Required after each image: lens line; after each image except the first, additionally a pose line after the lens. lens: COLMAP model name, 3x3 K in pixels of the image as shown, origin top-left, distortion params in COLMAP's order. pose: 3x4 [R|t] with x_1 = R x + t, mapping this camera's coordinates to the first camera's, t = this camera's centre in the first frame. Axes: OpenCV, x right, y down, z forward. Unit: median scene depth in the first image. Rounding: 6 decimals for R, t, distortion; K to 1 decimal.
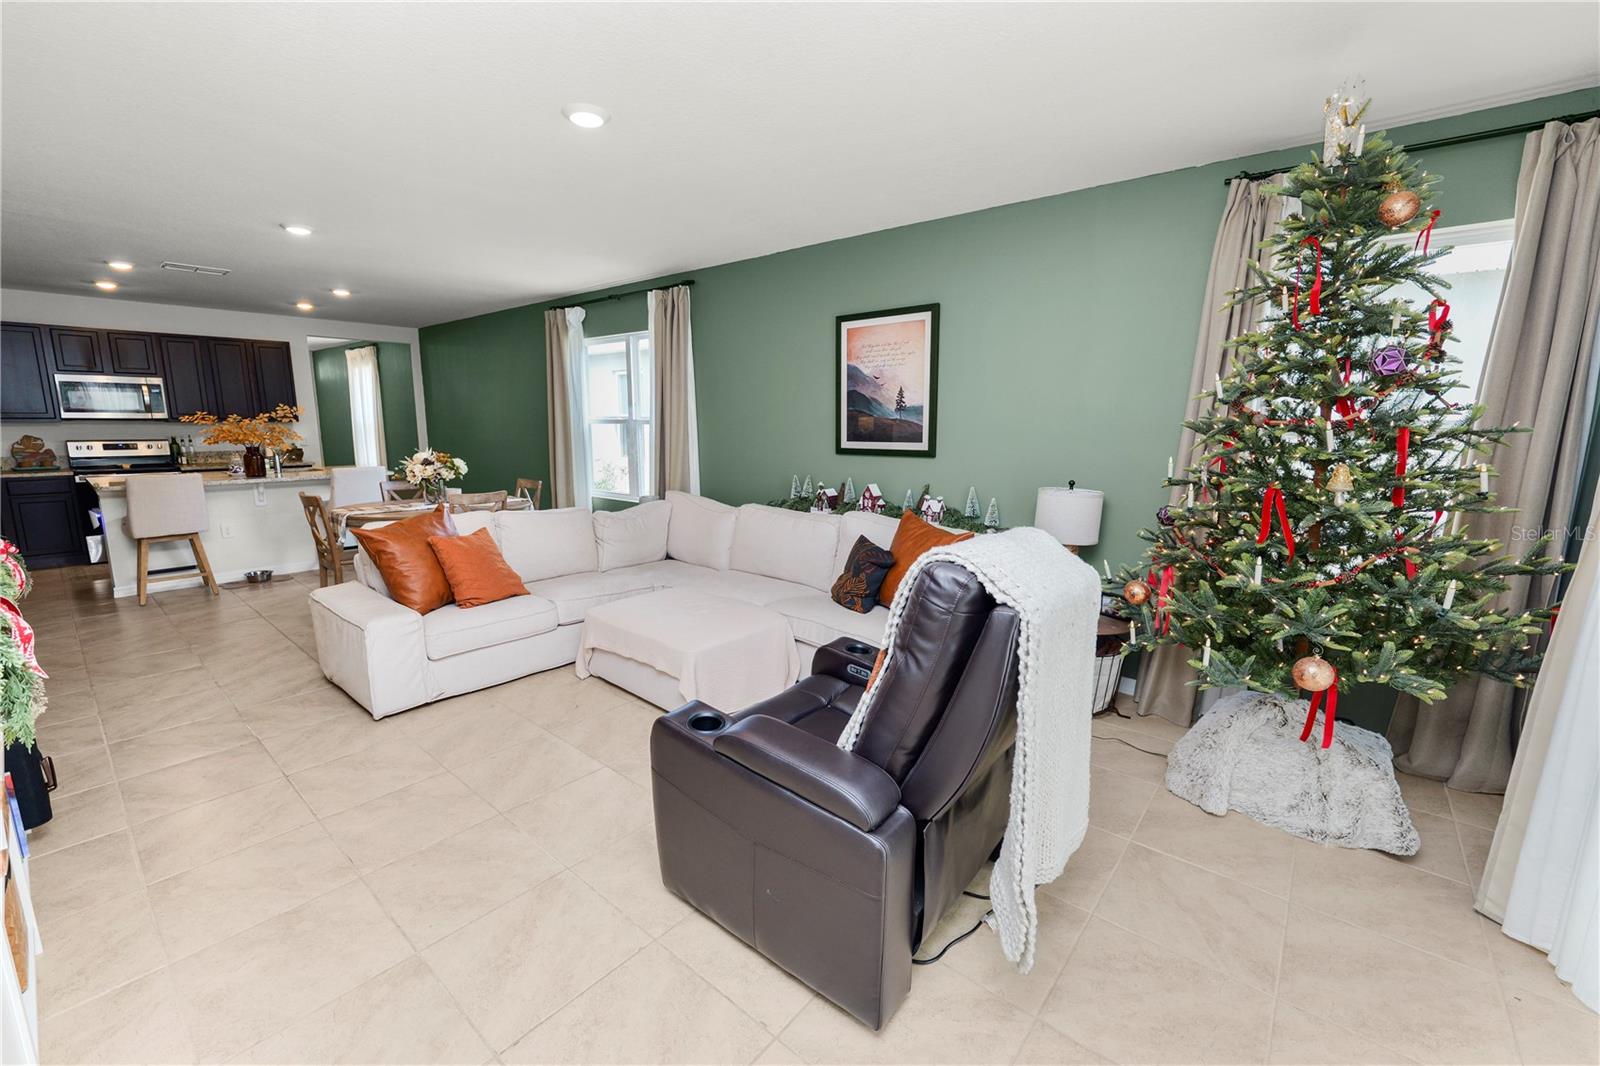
lens RADIAL K [[652.1, 0, 800.1], [0, 652.1, 531.3], [0, 0, 1]] dist [-0.011741, 0.000549]
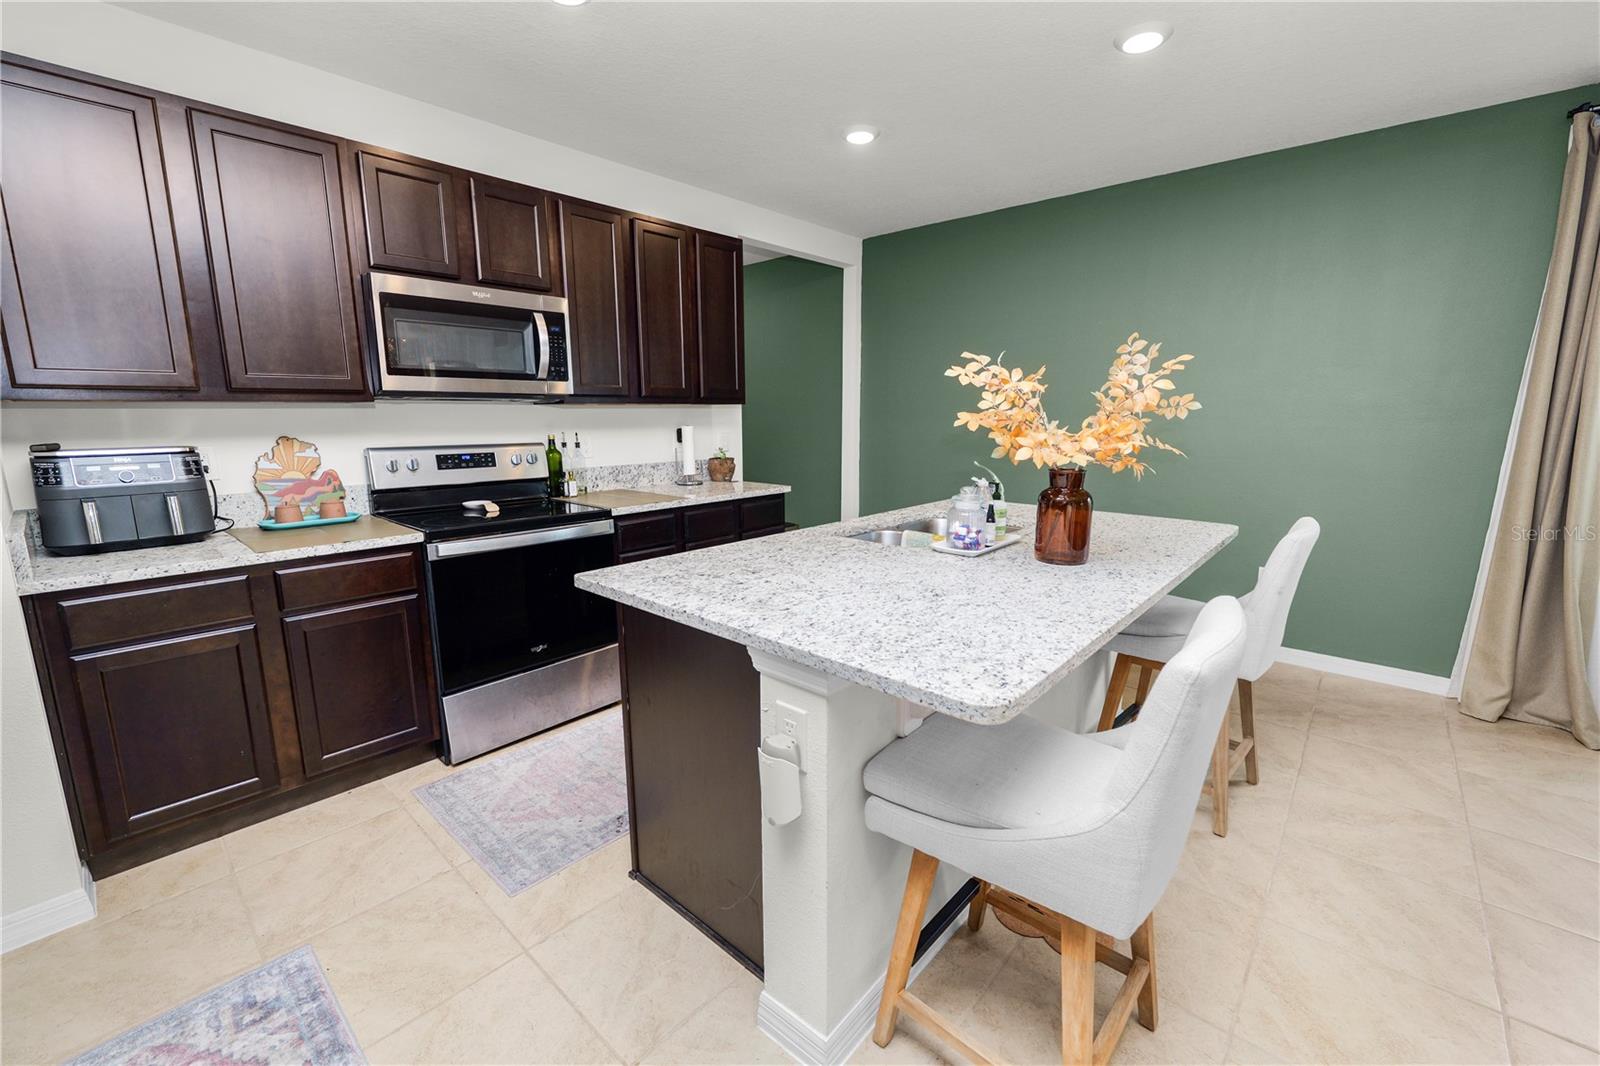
lens RADIAL K [[652.1, 0, 800.1], [0, 652.1, 531.3], [0, 0, 1]] dist [-0.011741, 0.000549]
pose [[0.999374, -0.004193, -0.035140, -1.225488], [0.004498, 0.999953, 0.008603, -0.130838], [0.035102, -0.008756, 0.999345, 0.859274]]
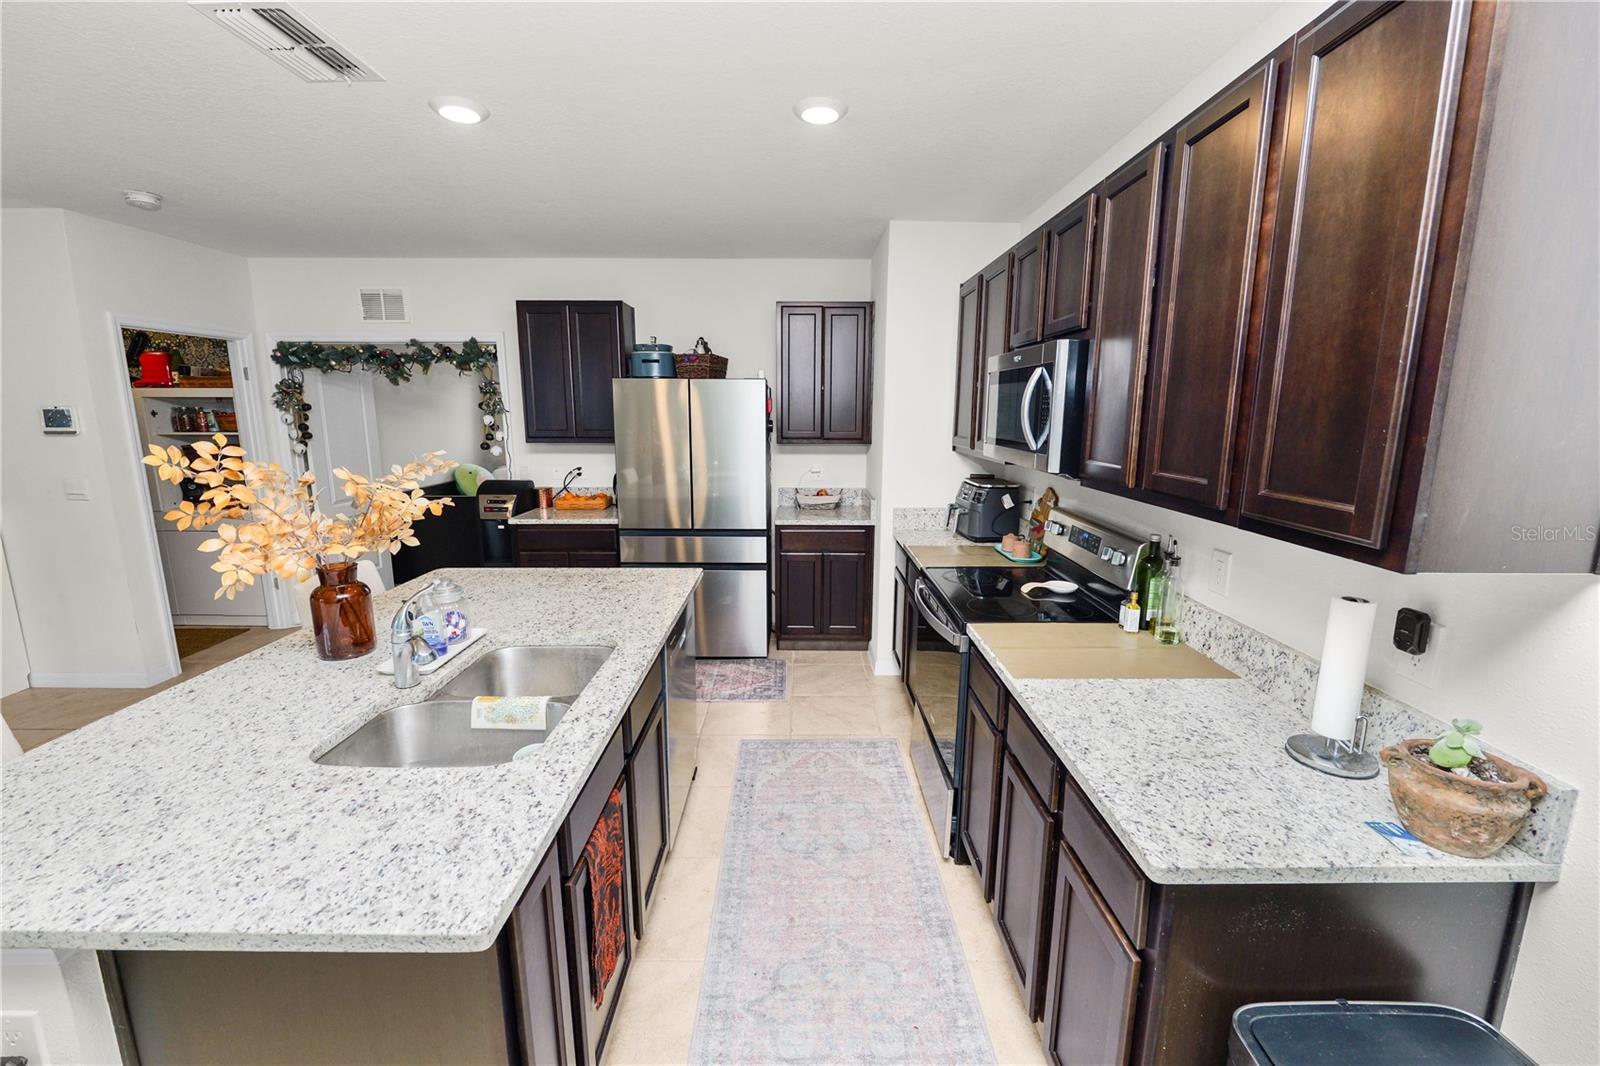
lens RADIAL K [[652.1, 0, 800.1], [0, 652.1, 531.3], [0, 0, 1]] dist [-0.011741, 0.000549]
pose [[-0.764634, 0.108301, -0.635300, -1.037382], [-0.120828, 0.944208, 0.306387, -0.345670], [0.633037, 0.311036, -0.708887, 1.735513]]
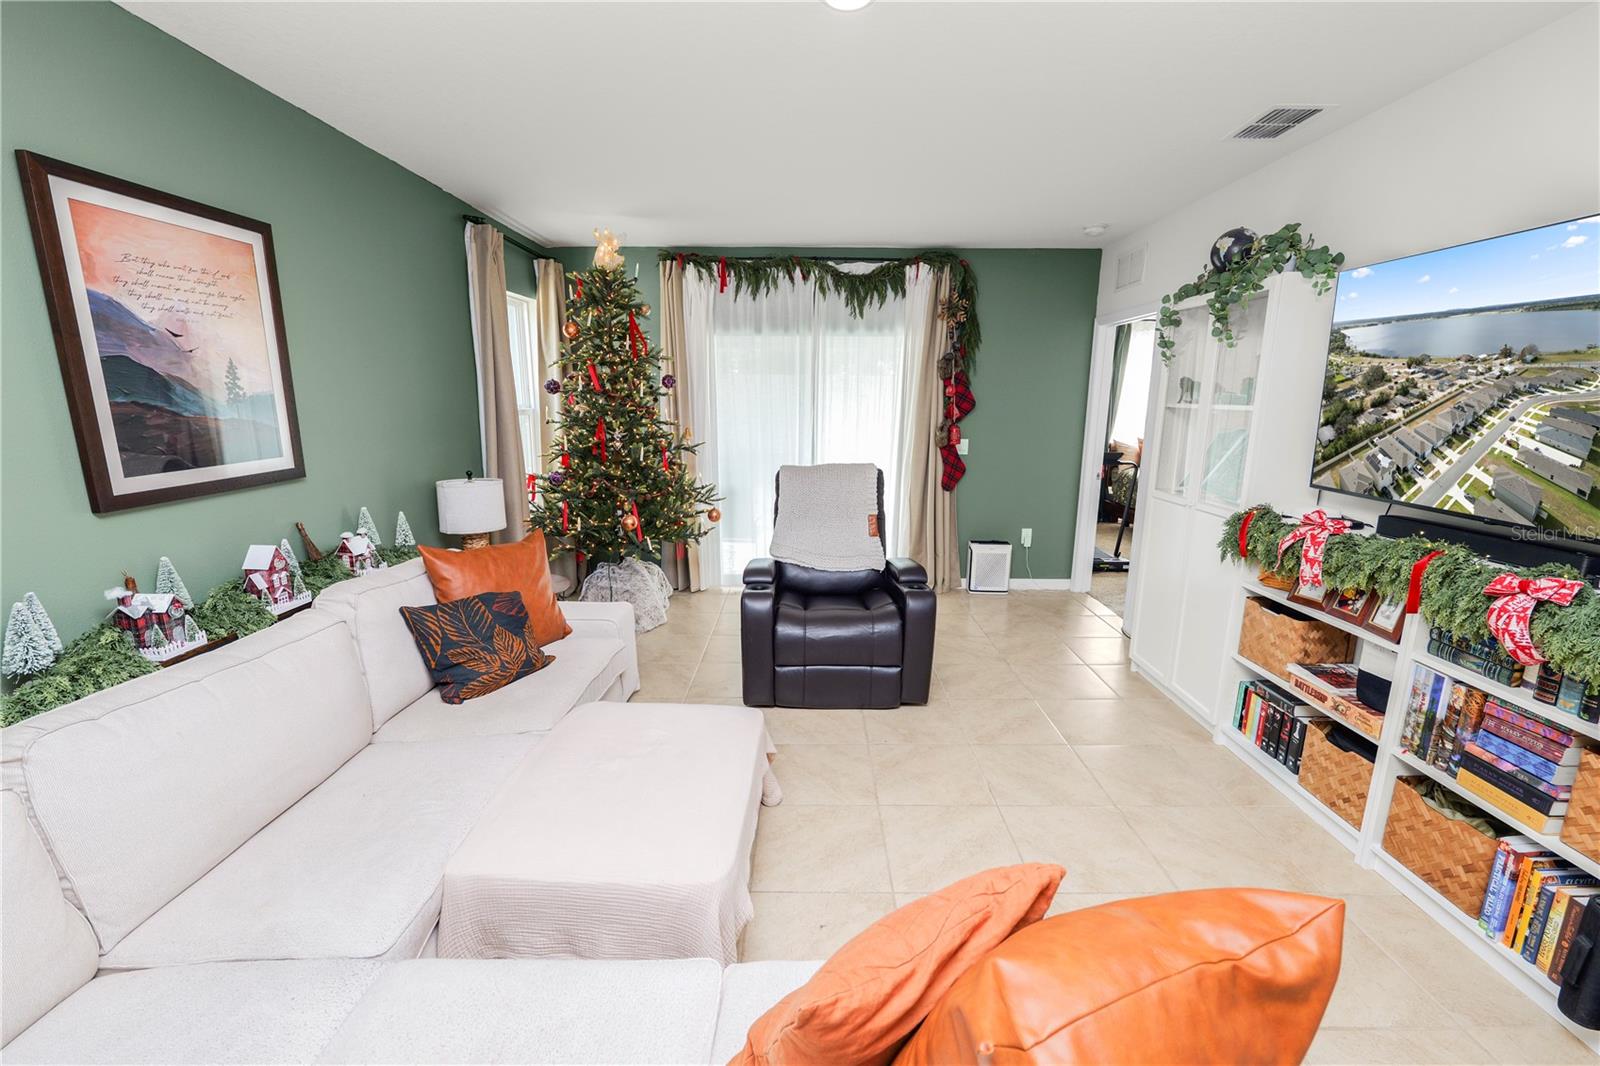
lens RADIAL K [[652.1, 0, 800.1], [0, 652.1, 531.3], [0, 0, 1]] dist [-0.011741, 0.000549]
pose [[-0.632267, -0.165726, 0.756818, -0.523665], [0.122959, 0.943008, 0.309221, -0.180625], [-0.764931, 0.288568, -0.575855, 0.918168]]
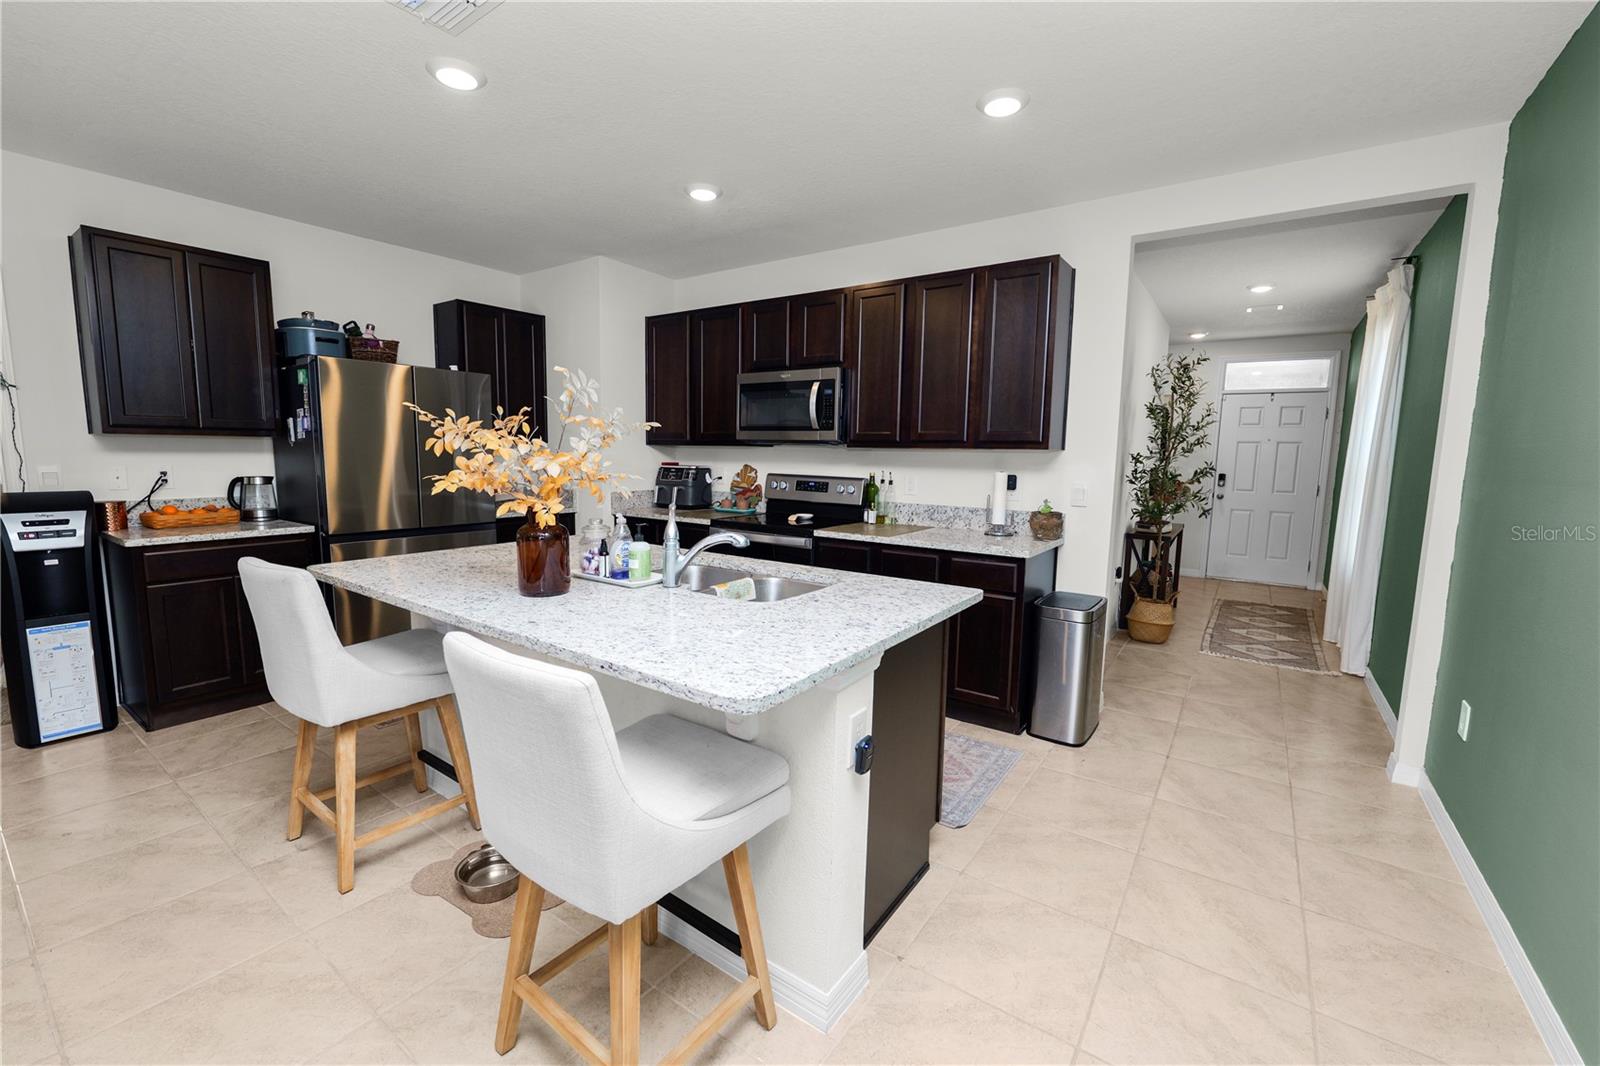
lens RADIAL K [[652.1, 0, 800.1], [0, 652.1, 531.3], [0, 0, 1]] dist [-0.011741, 0.000549]
pose [[0.082768, 0.115173, -0.989891, -0.635272], [-0.187278, 0.977400, 0.098061, -0.222809], [0.978814, 0.177269, 0.102466, 1.393632]]
